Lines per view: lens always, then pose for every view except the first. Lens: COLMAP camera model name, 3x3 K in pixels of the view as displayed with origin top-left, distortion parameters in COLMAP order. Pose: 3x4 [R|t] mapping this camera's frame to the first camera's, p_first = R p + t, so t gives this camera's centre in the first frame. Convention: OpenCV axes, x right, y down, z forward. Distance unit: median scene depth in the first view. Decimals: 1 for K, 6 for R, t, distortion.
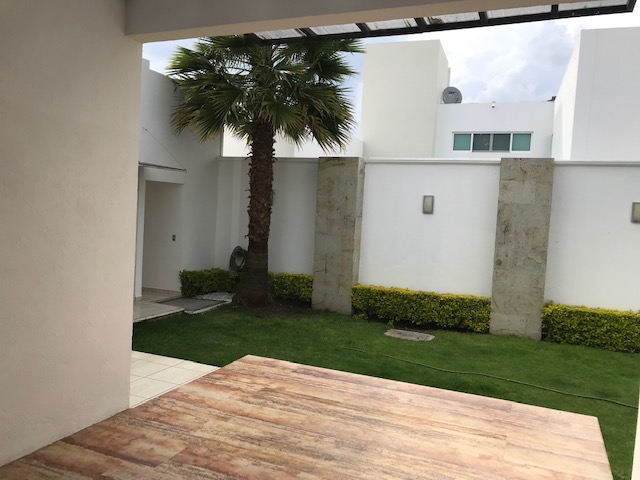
lens RADIAL K [[530.4, 0, 318.6], [0, 530.4, 236.7], [0, 0, 1]] dist [0.040884, -0.014303]
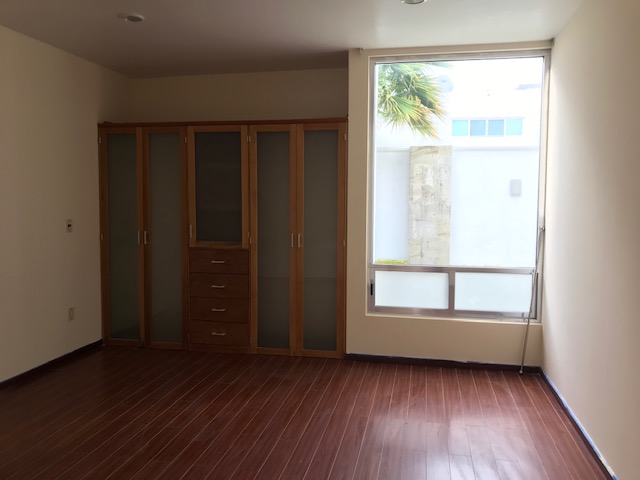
lens RADIAL K [[528.0, 0, 322.8], [0, 528.0, 236.4], [0, 0, 1]] dist [0.036322, -0.011815]
pose [[0.976311, -0.062733, 0.207079, -0.421071], [0.057014, 0.997812, 0.033475, -0.020018], [-0.208726, -0.020875, 0.977751, 0.023981]]
